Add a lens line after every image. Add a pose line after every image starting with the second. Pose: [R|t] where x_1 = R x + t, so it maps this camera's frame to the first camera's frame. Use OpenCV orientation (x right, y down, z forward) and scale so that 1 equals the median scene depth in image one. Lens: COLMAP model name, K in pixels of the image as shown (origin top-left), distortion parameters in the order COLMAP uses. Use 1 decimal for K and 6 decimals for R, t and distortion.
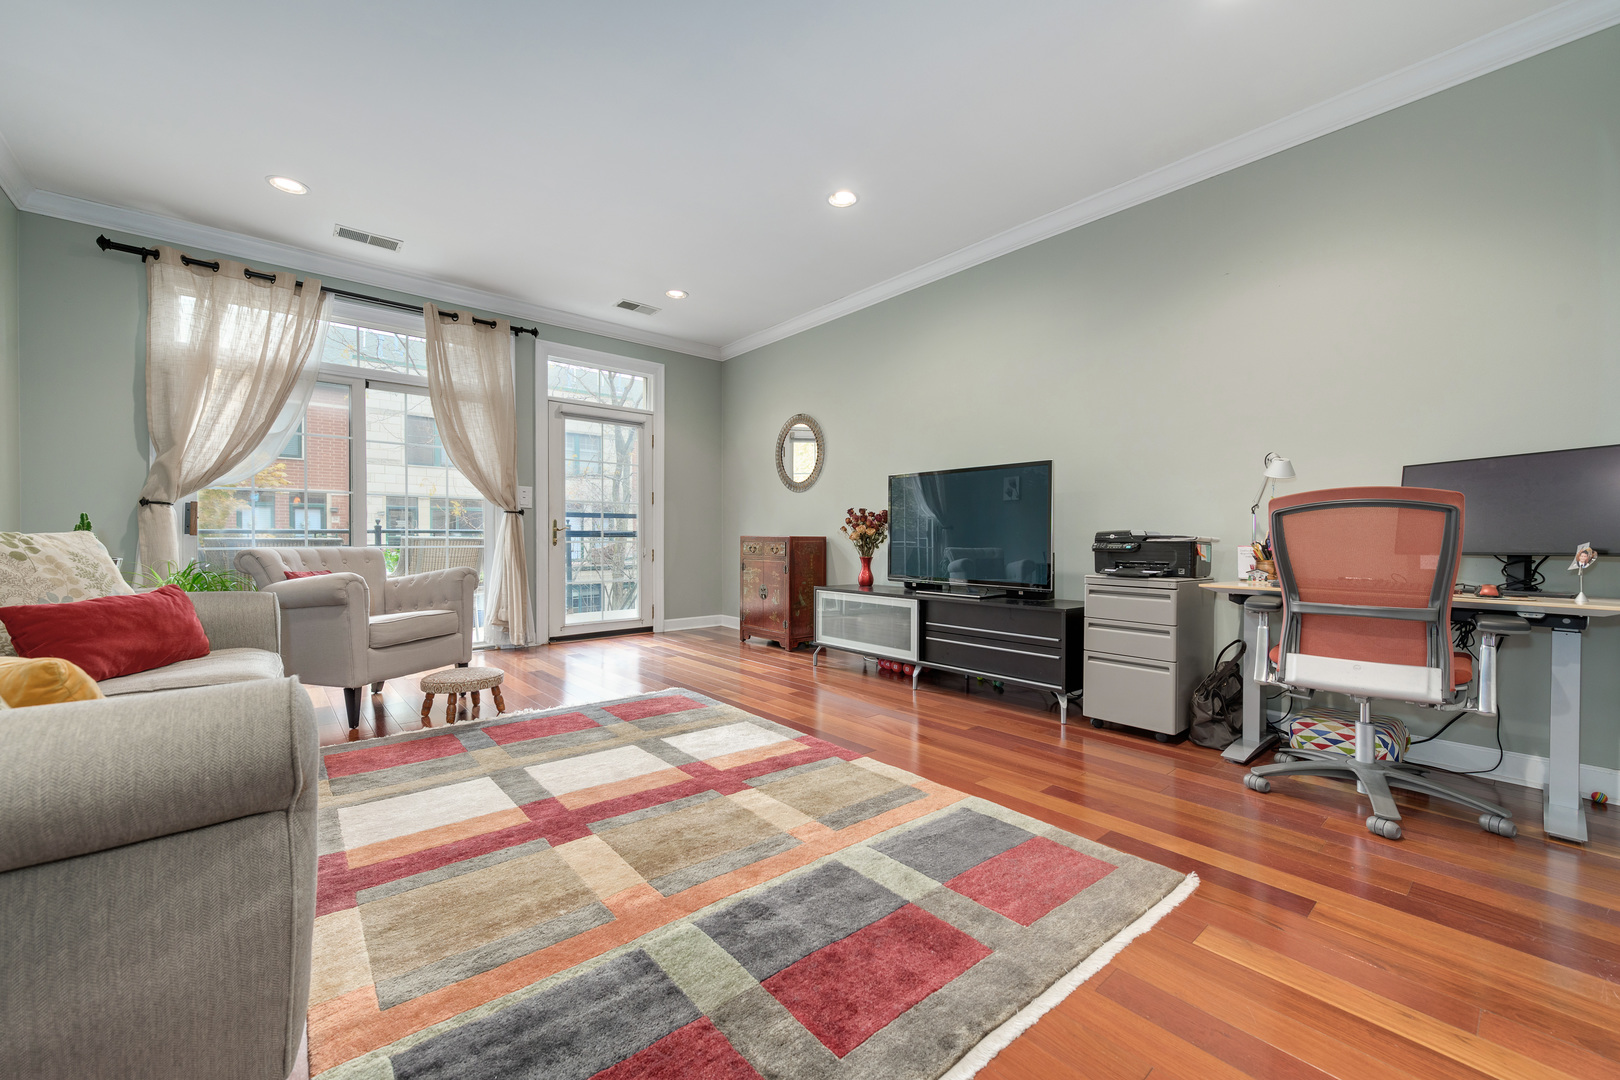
lens RADIAL K [[632.7, 0, 810.0], [0, 632.7, 540.0], [0, 0, 1]] dist [-0.000138, -0.000682]
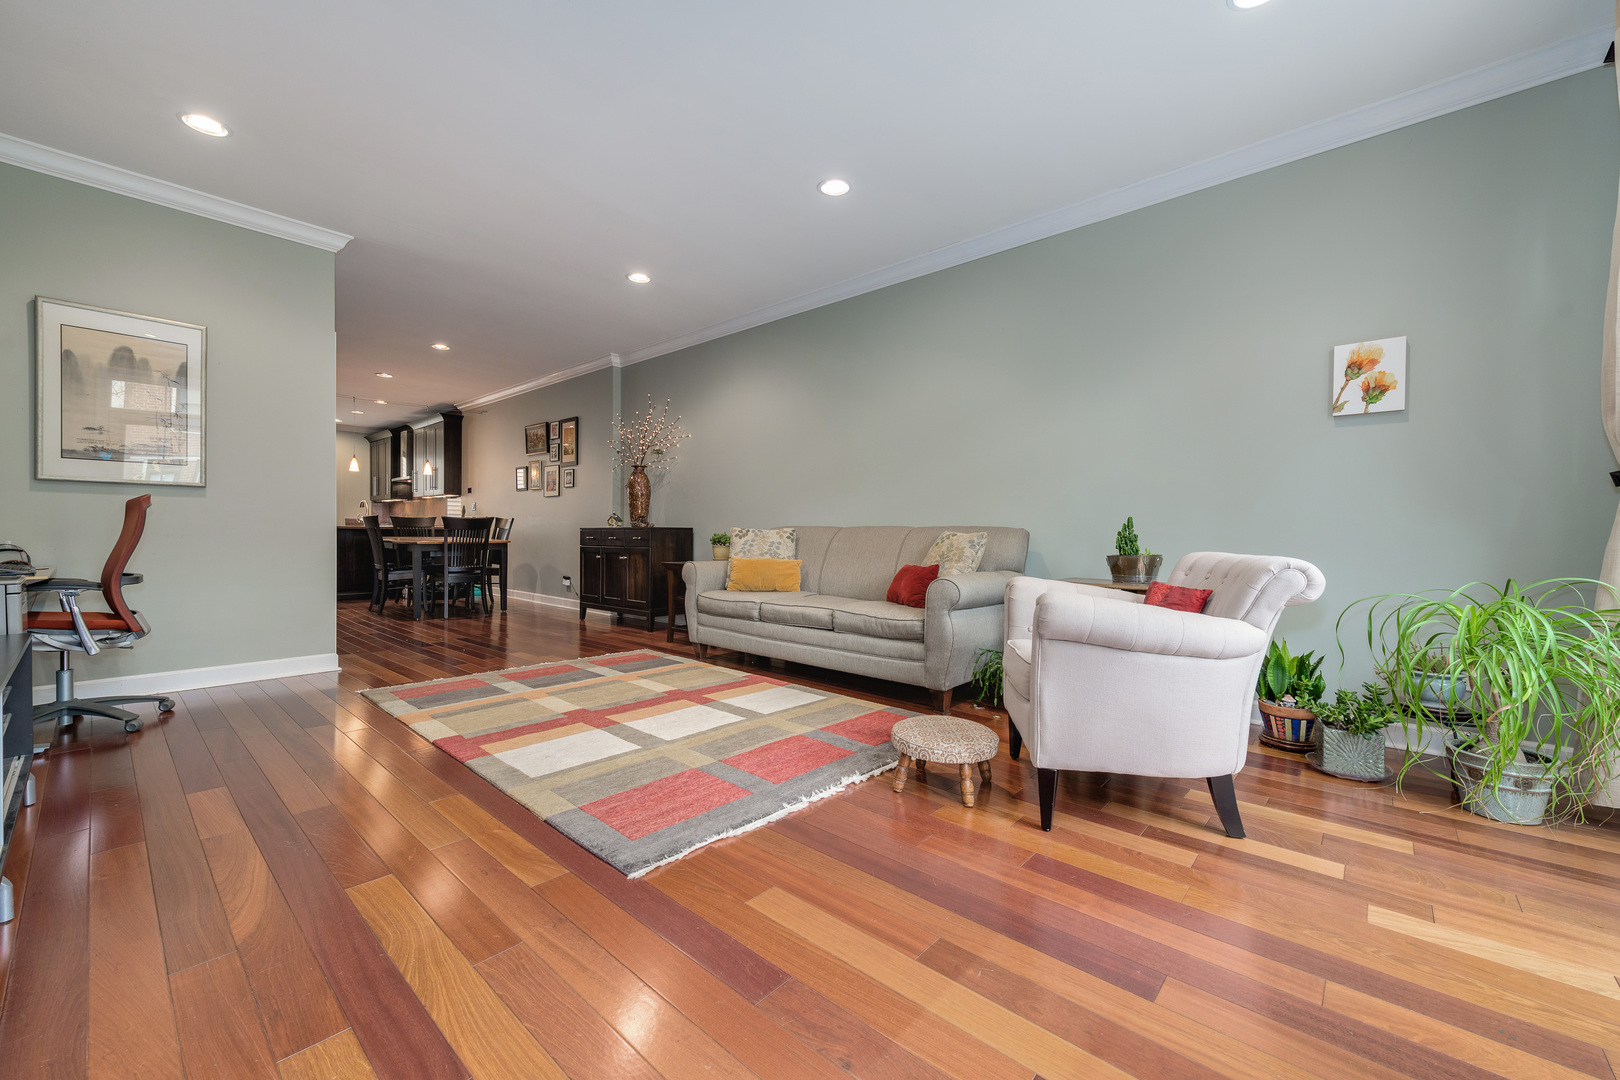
lens RADIAL K [[632.7, 0, 810.0], [0, 632.7, 540.0], [0, 0, 1]] dist [-0.000138, -0.000682]
pose [[-0.989861, -0.006362, -0.141899, -0.238312], [-0.008532, 0.999856, 0.014690, -0.006943], [0.141785, 0.015752, -0.989772, 1.341336]]
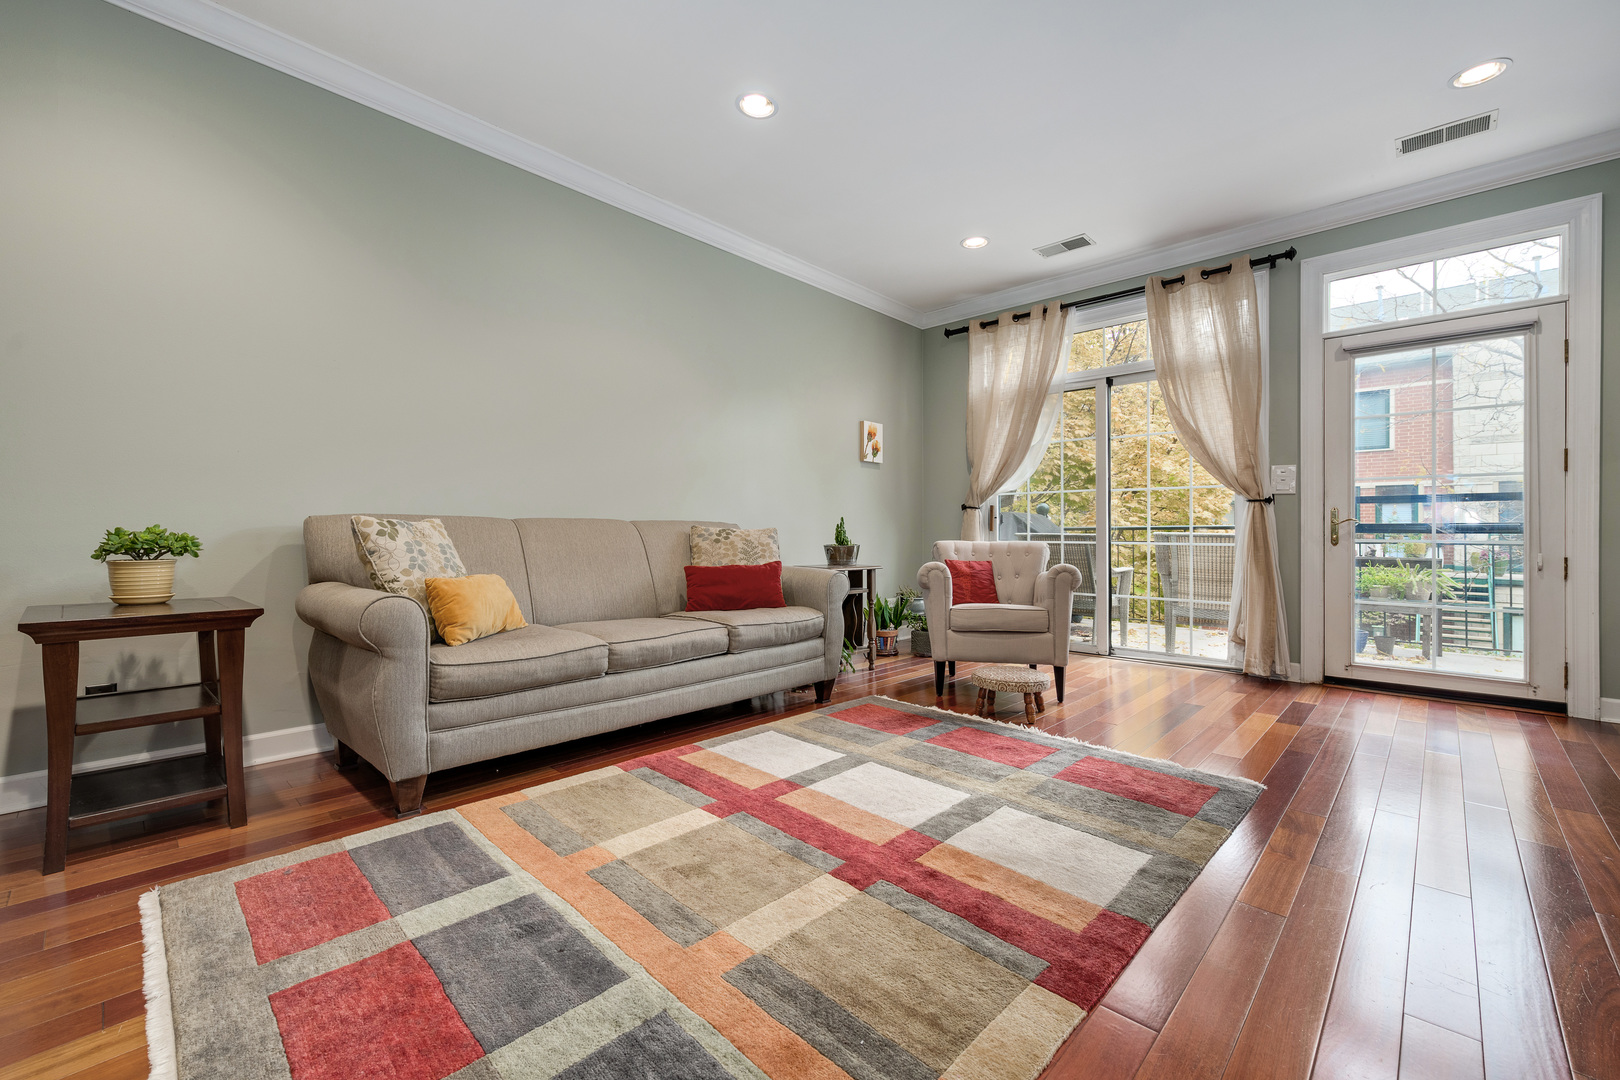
lens RADIAL K [[657.7, 0, 817.0], [0, 657.7, 536.9], [0, 0, 1]] dist [0.001202, -0.000051]
pose [[0.111201, 0.005061, -0.993785, 0.339136], [-0.007000, 0.999966, 0.004309, 0.000898], [0.993773, 0.006477, 0.111232, 0.475947]]
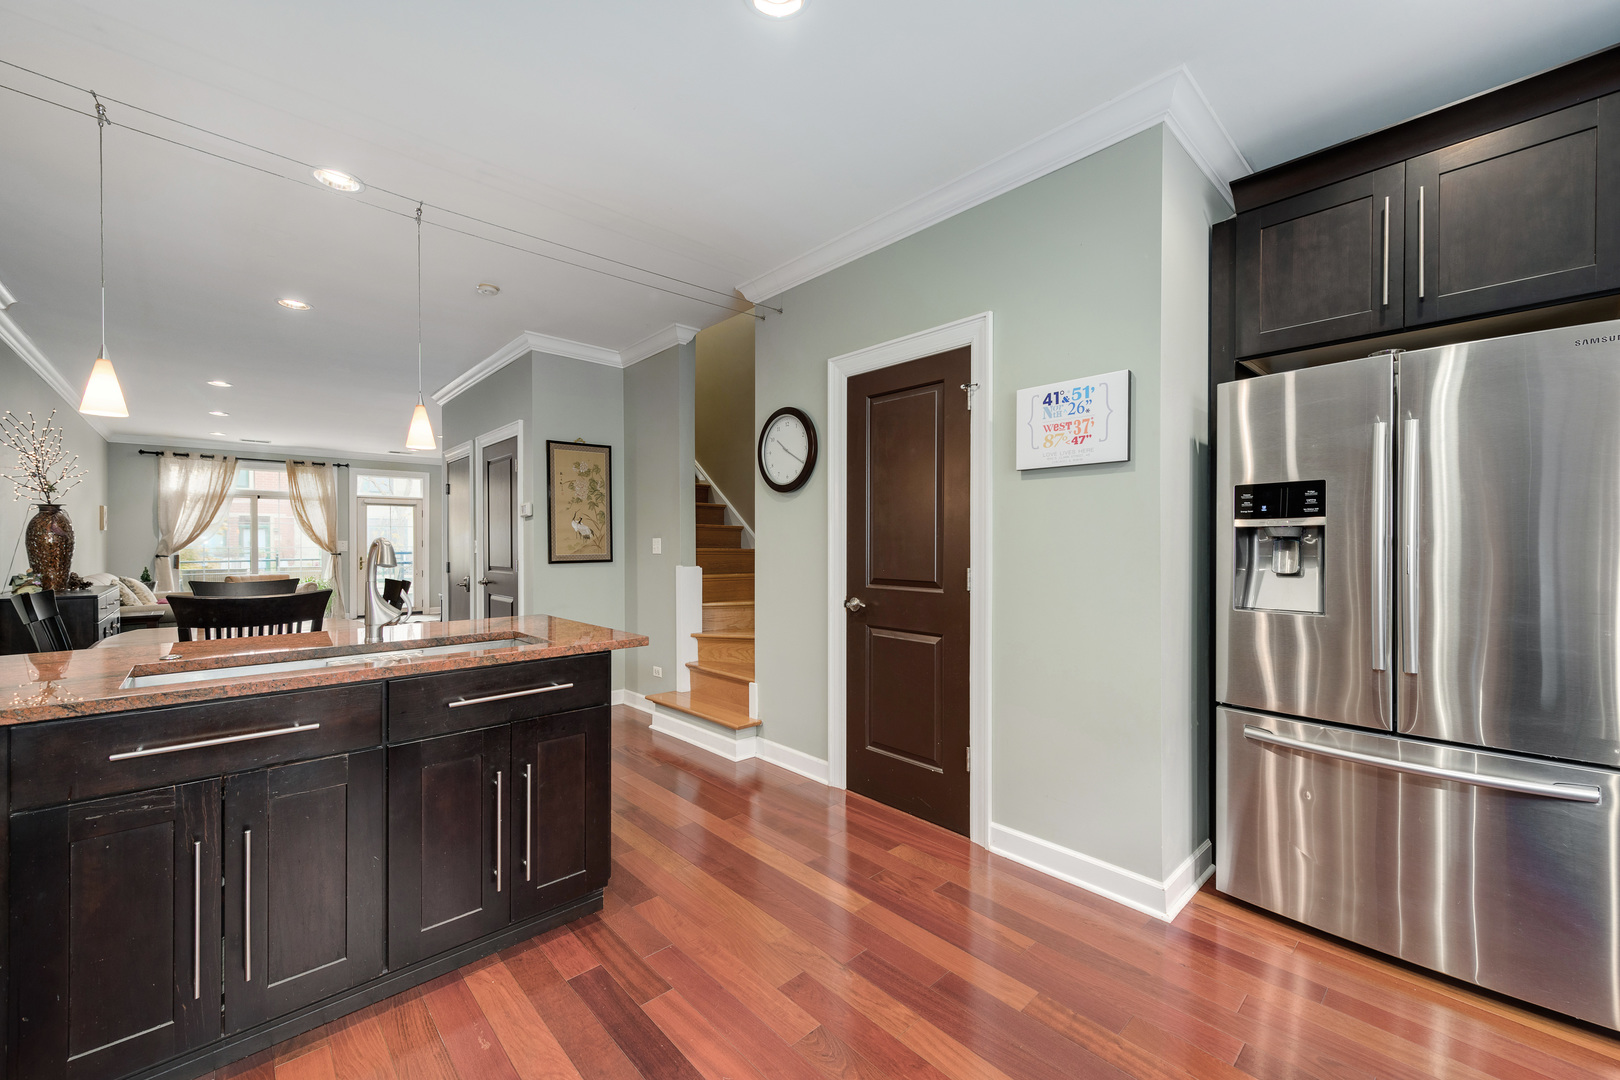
lens RADIAL K [[632.7, 0, 810.0], [0, 632.7, 540.0], [0, 0, 1]] dist [-0.000138, -0.000682]
pose [[0.999523, -0.002276, 0.030811, 1.274802], [0.002565, 0.999953, -0.009324, -0.083710], [-0.030788, 0.009398, 0.999482, -1.390405]]
